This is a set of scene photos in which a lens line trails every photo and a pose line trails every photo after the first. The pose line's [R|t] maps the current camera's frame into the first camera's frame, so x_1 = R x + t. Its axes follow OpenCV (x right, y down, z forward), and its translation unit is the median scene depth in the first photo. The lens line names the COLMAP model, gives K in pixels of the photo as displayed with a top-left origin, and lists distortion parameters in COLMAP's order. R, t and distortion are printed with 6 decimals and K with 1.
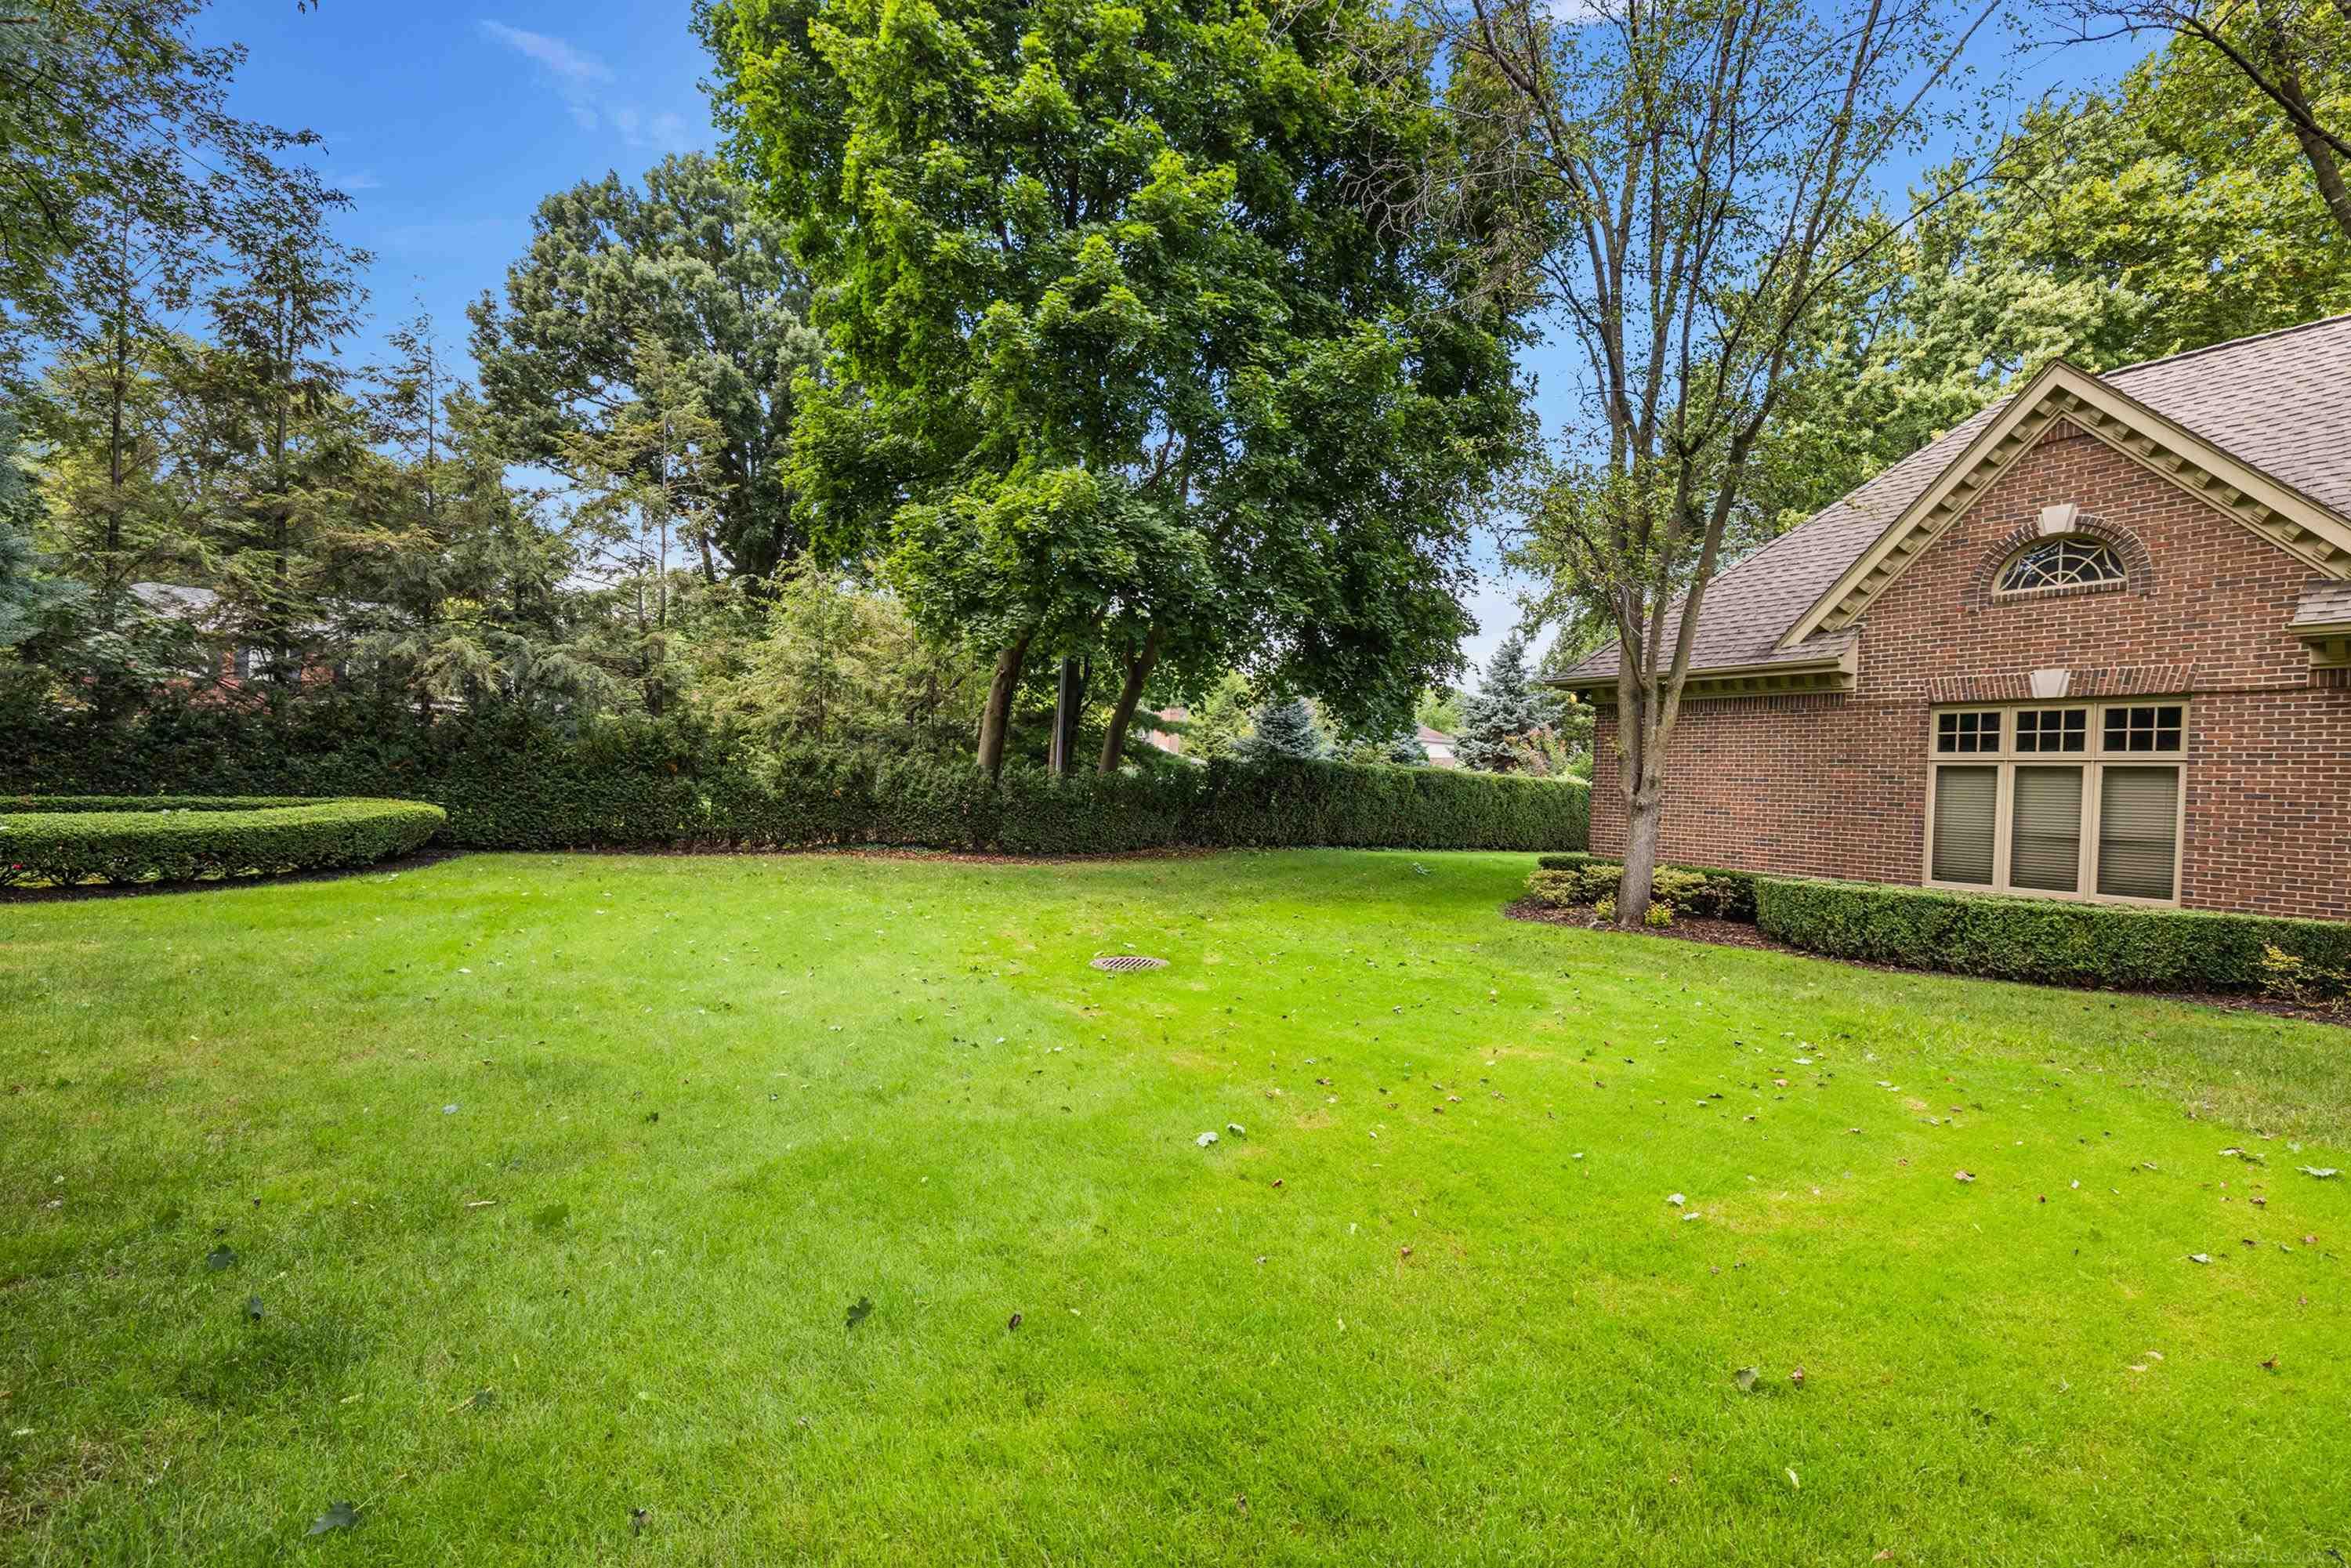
lens RADIAL K [[1015.3, 0, 1183.2], [0, 1015.3, 802.8], [0, 0, 1]] dist [0.000894, 0.000510]
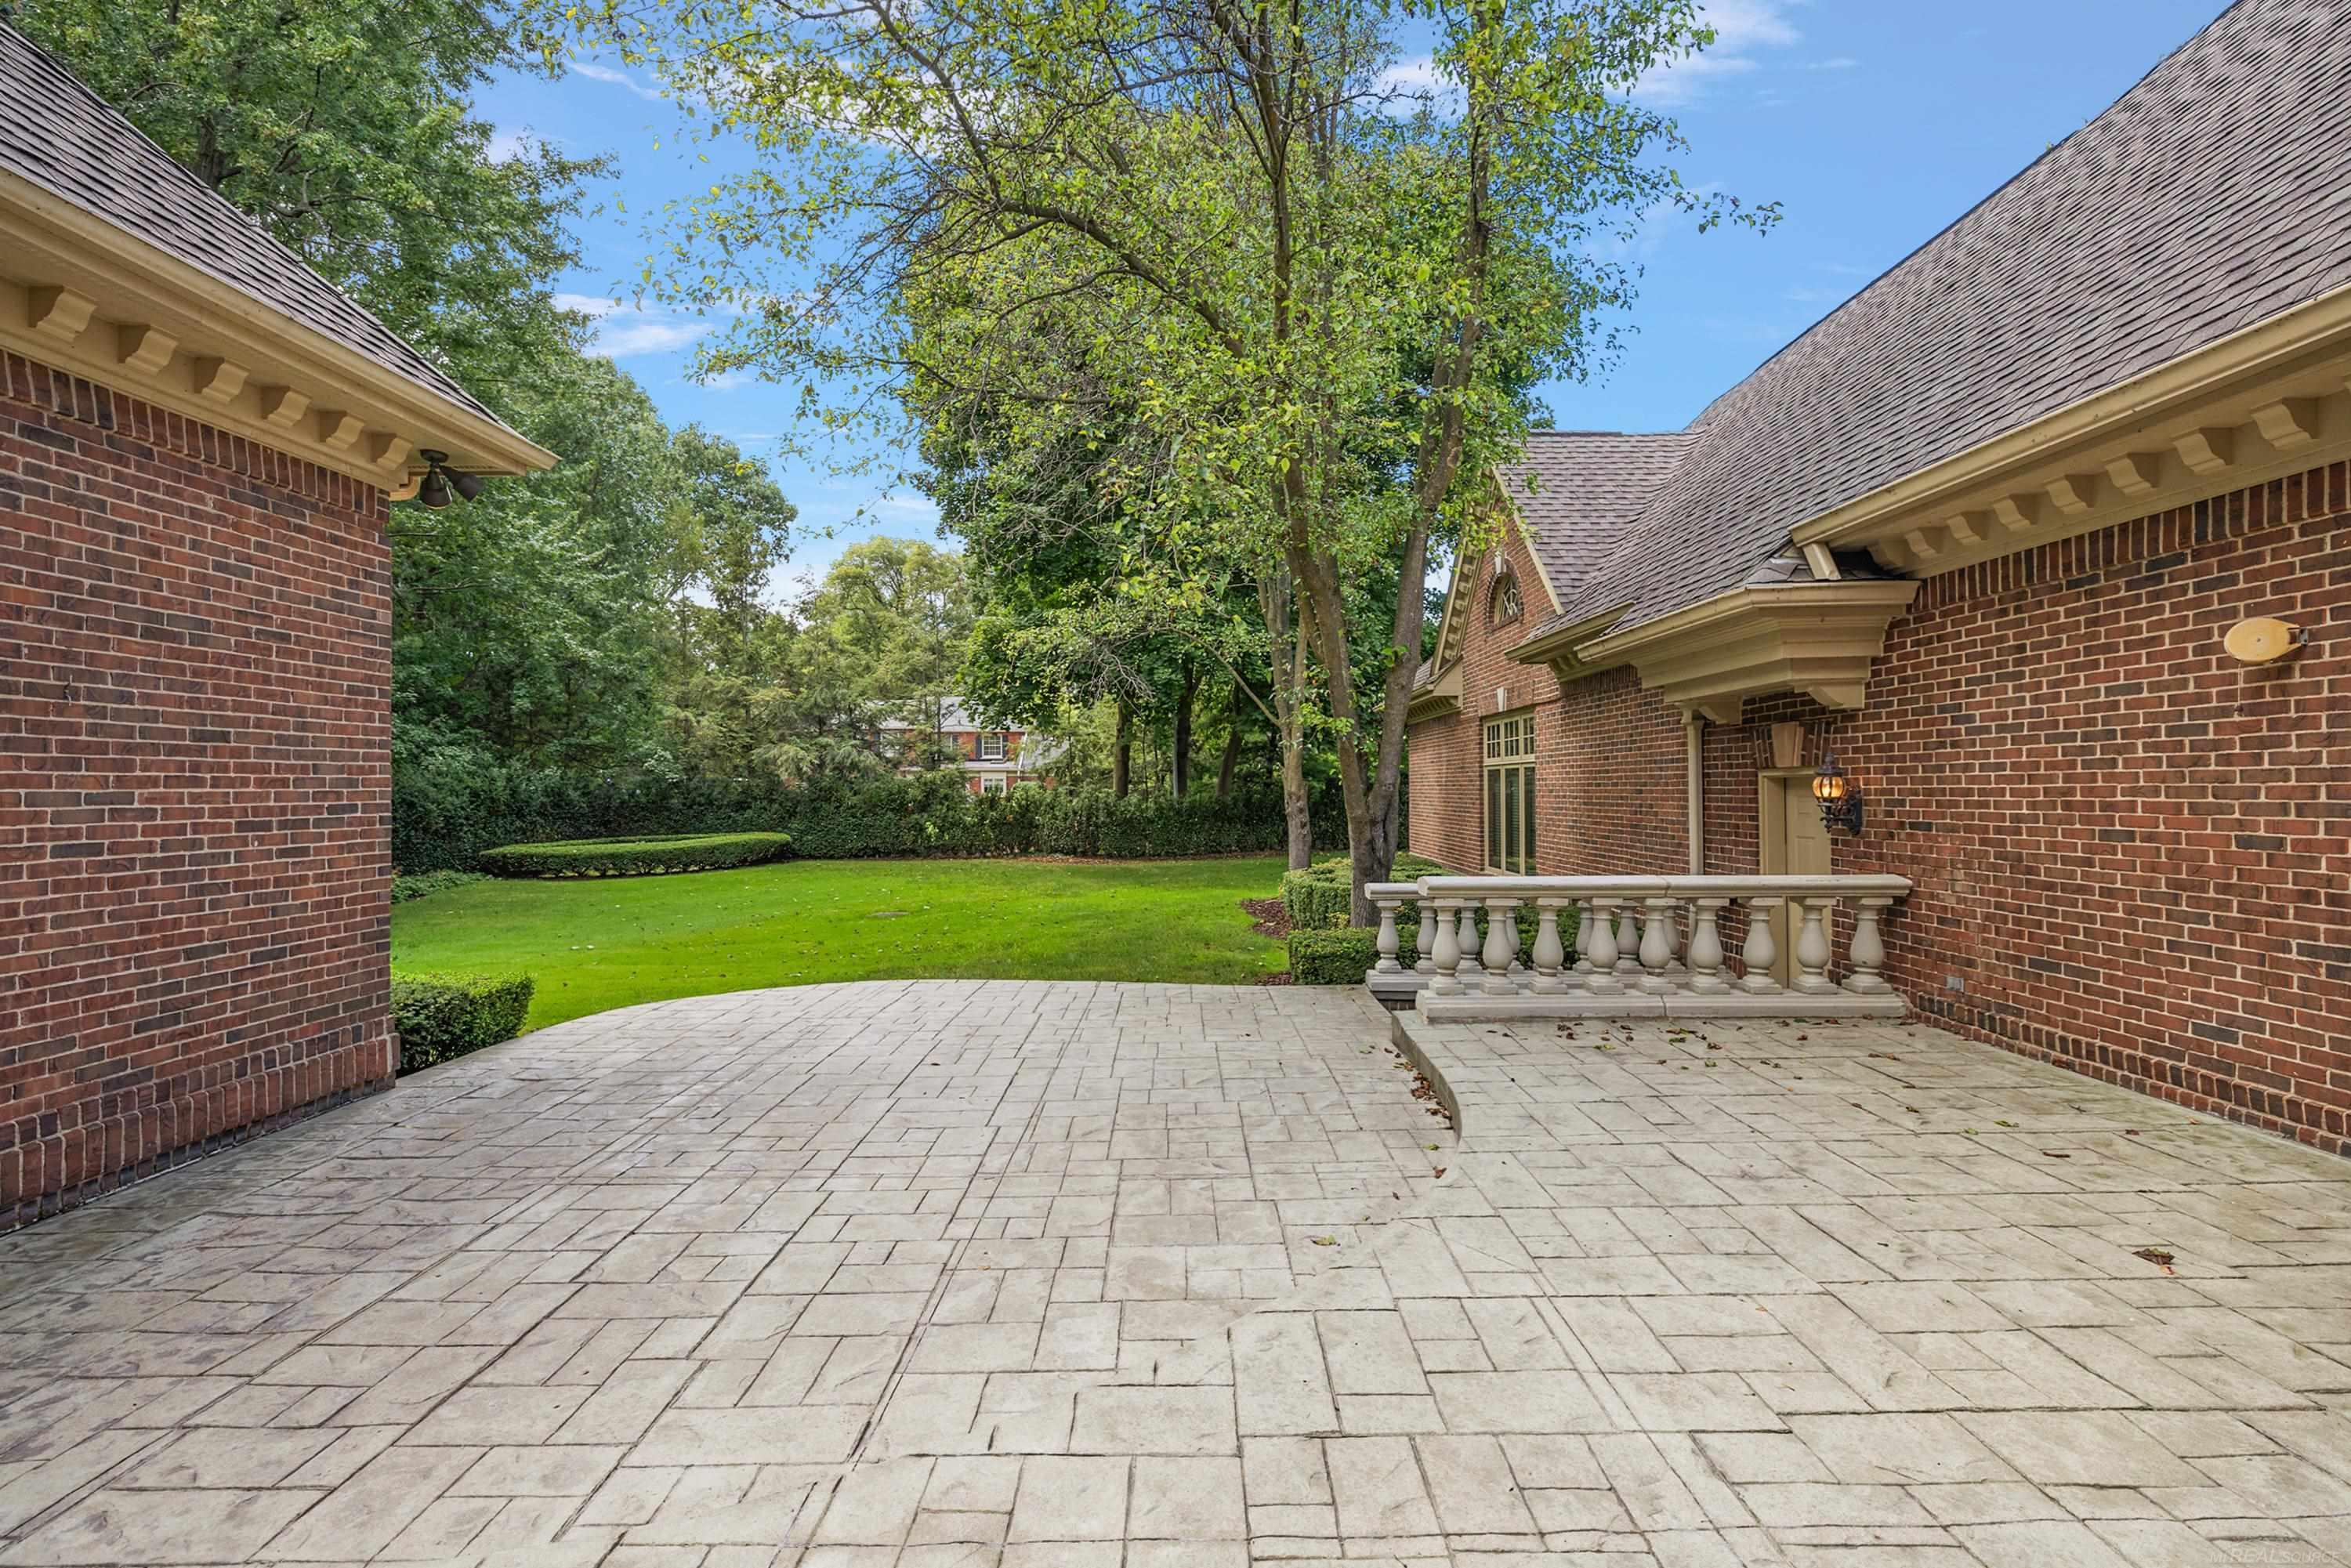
lens RADIAL K [[1015.3, 0, 1183.2], [0, 1015.3, 802.8], [0, 0, 1]] dist [0.000894, 0.000510]
pose [[0.821789, -0.043584, -0.568122, 1.102284], [0.039270, 0.999032, -0.019839, 0.009582], [0.568437, -0.006007, 0.822705, -0.147309]]
